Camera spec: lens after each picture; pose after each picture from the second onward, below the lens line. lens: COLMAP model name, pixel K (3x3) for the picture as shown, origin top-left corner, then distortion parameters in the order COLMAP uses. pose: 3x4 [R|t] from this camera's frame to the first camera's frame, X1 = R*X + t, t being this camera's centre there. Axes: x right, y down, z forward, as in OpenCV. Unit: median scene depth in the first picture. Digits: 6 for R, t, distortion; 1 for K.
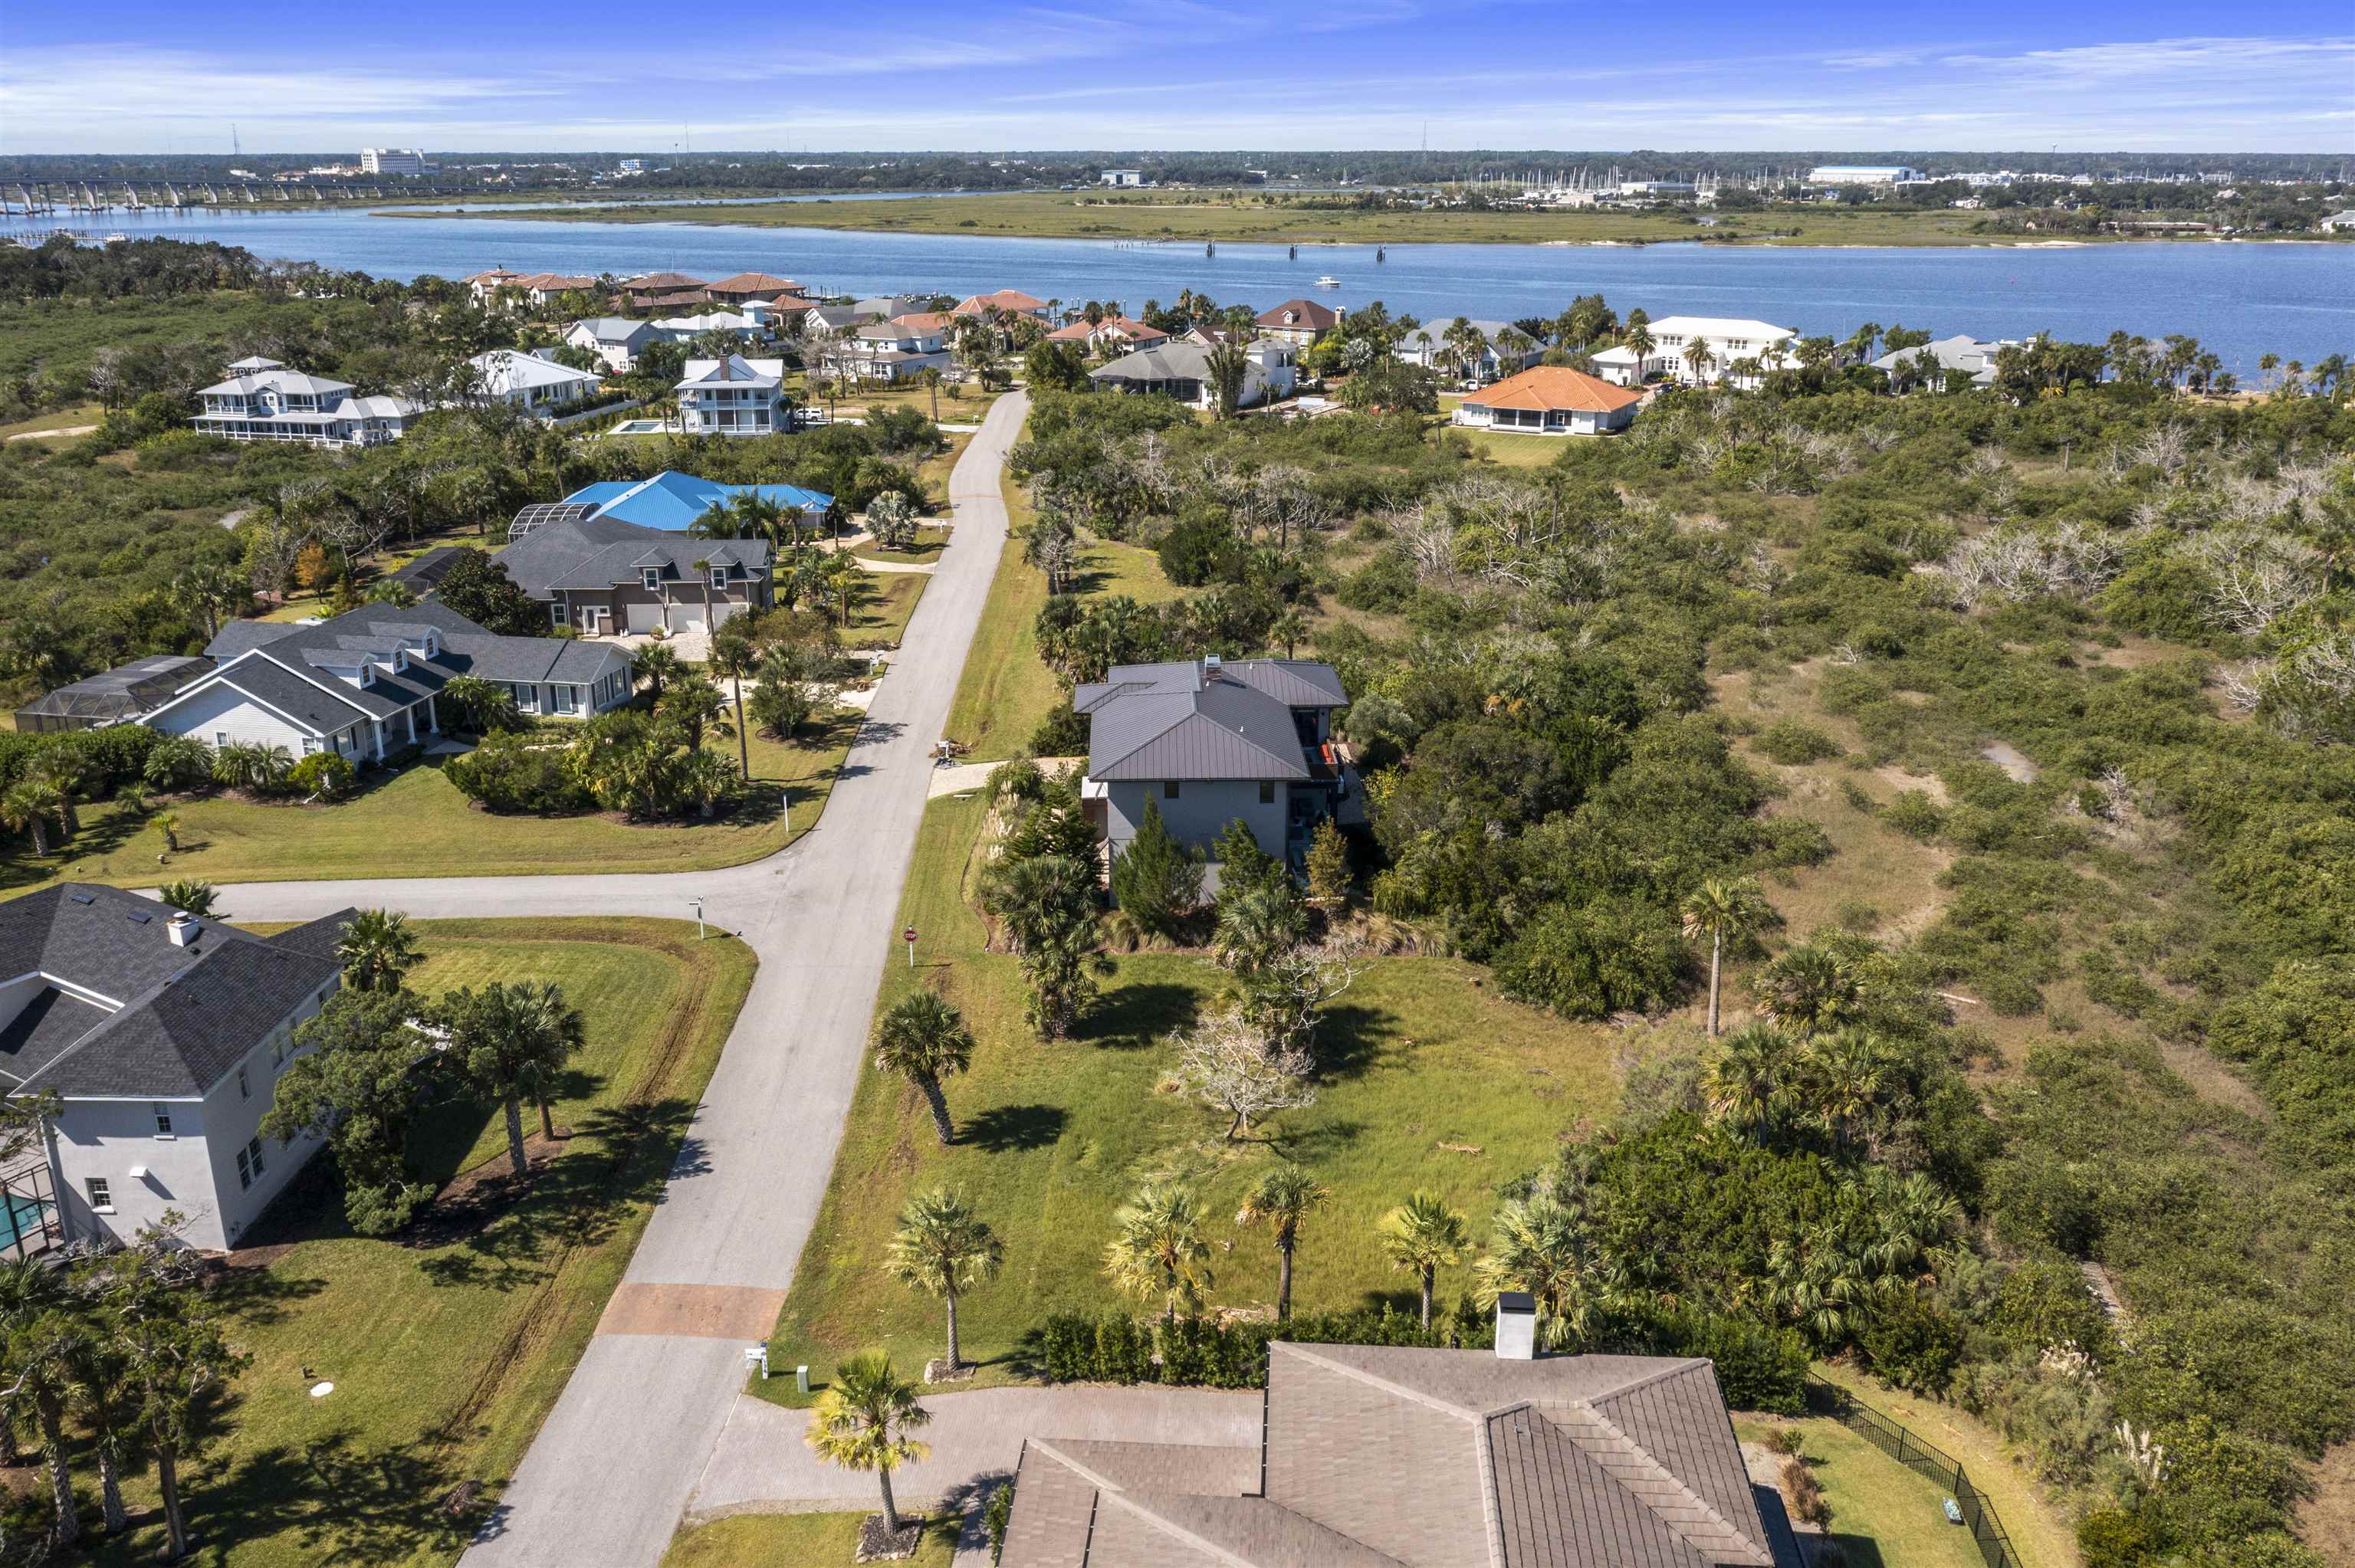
lens RADIAL K [[1887.0, 0, 1177.5], [0, 1887.0, 784.0], [0, 0, 1]] dist [-0.012432, 0.011080]
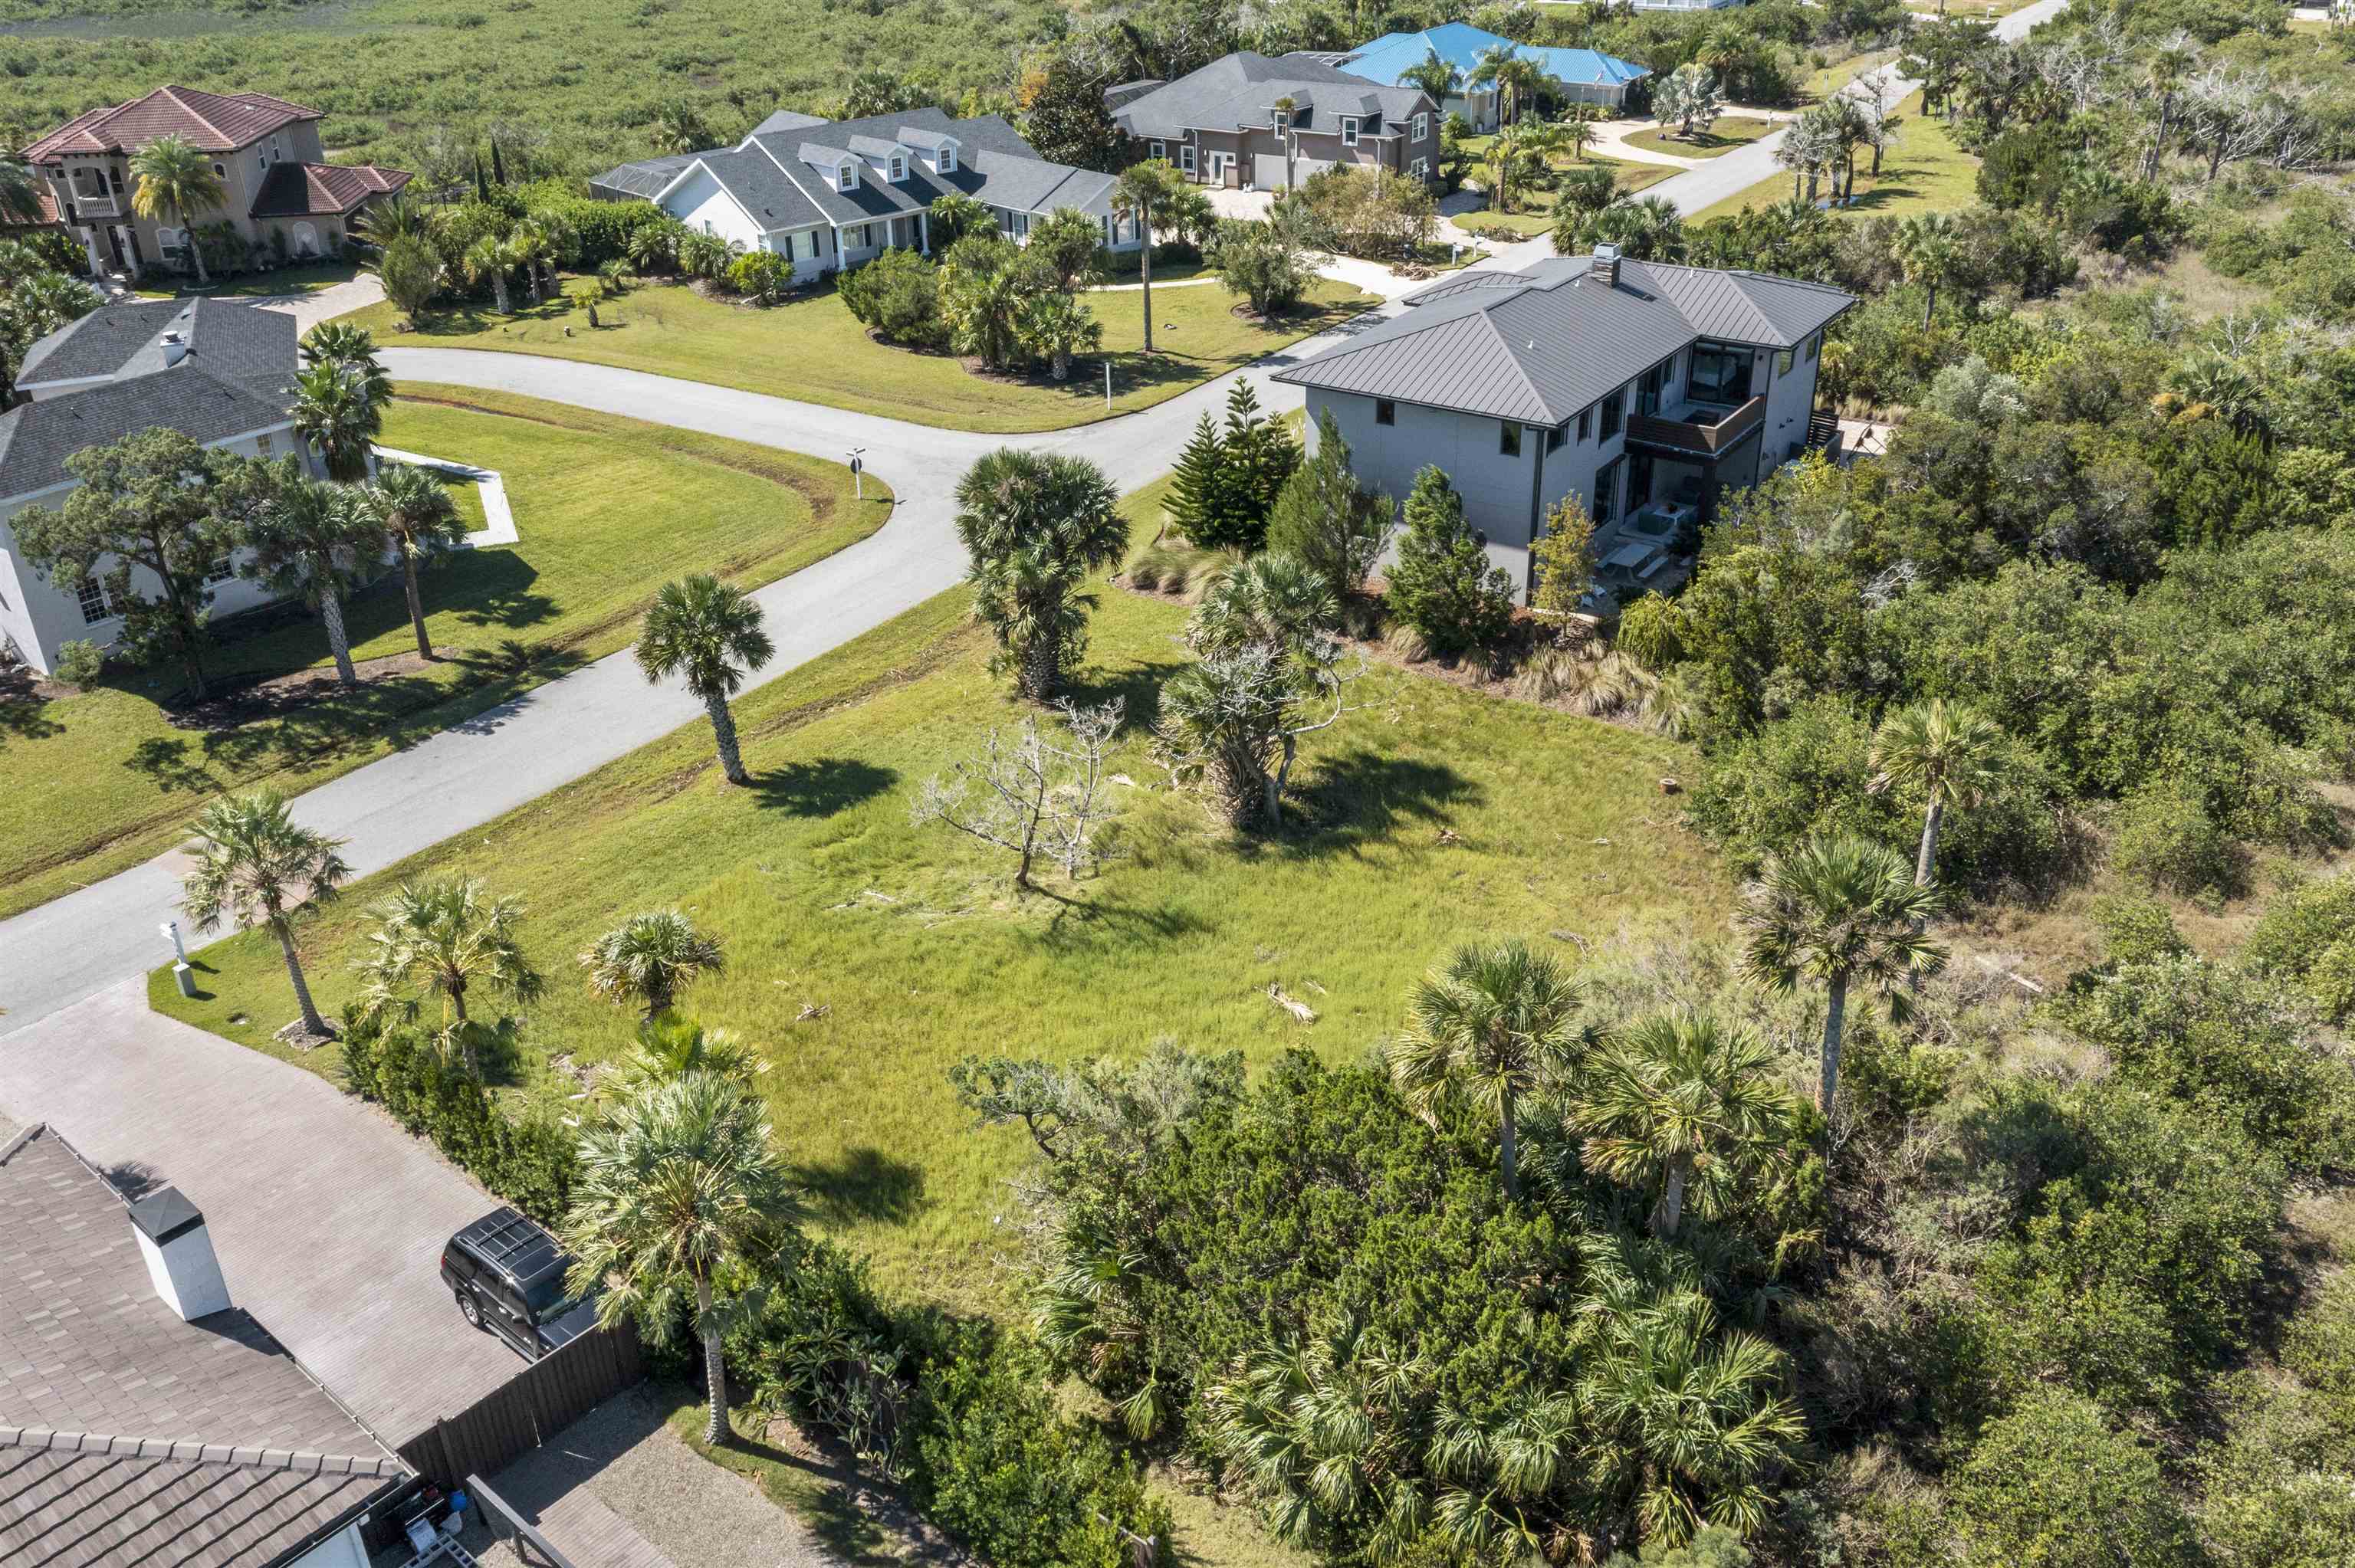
lens RADIAL K [[1887.0, 0, 1177.5], [0, 1887.0, 784.0], [0, 0, 1]] dist [-0.012432, 0.011080]
pose [[0.804681, 0.265066, -0.531252, 0.295793], [-0.167321, 0.959782, 0.225439, -0.008178], [0.569642, -0.092517, 0.816669, 0.324426]]
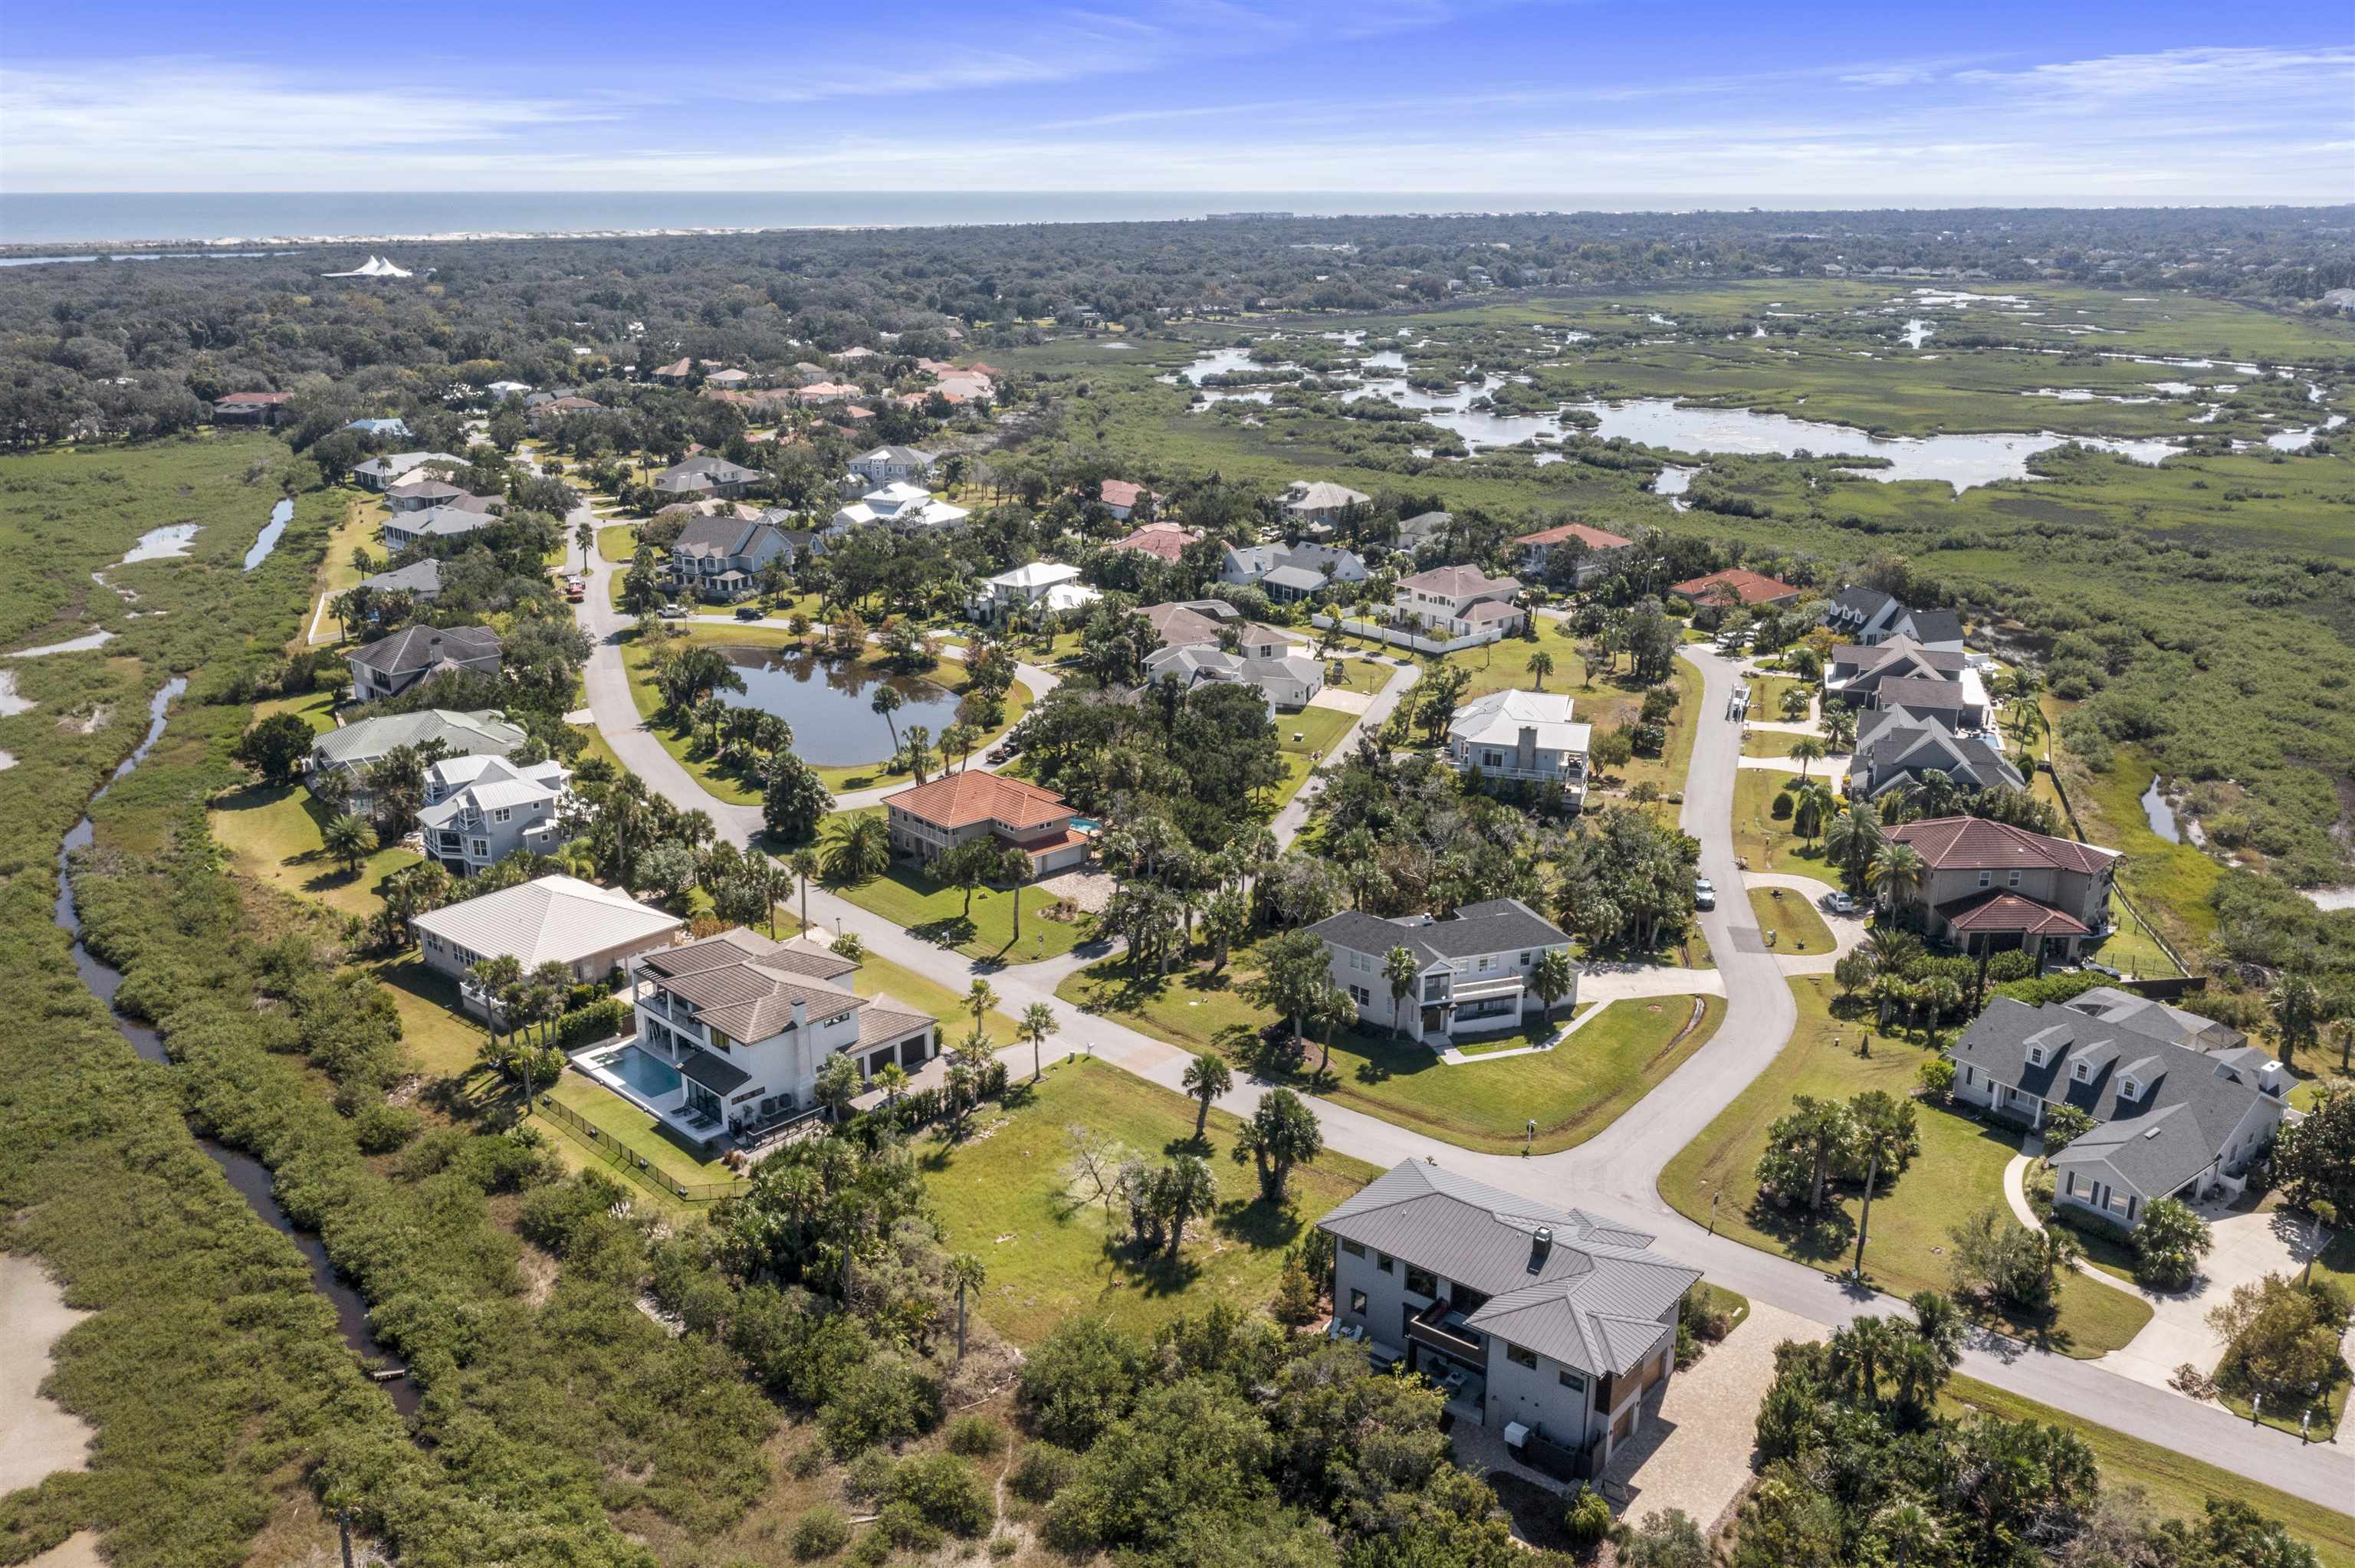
lens RADIAL K [[1887.0, 0, 1177.5], [0, 1887.0, 784.0], [0, 0, 1]] dist [-0.012432, 0.011080]
pose [[-0.644617, 0.231639, -0.728568, 0.823004], [-0.248255, 0.837925, 0.486057, -0.704986], [0.723075, 0.494192, -0.482635, 1.181252]]
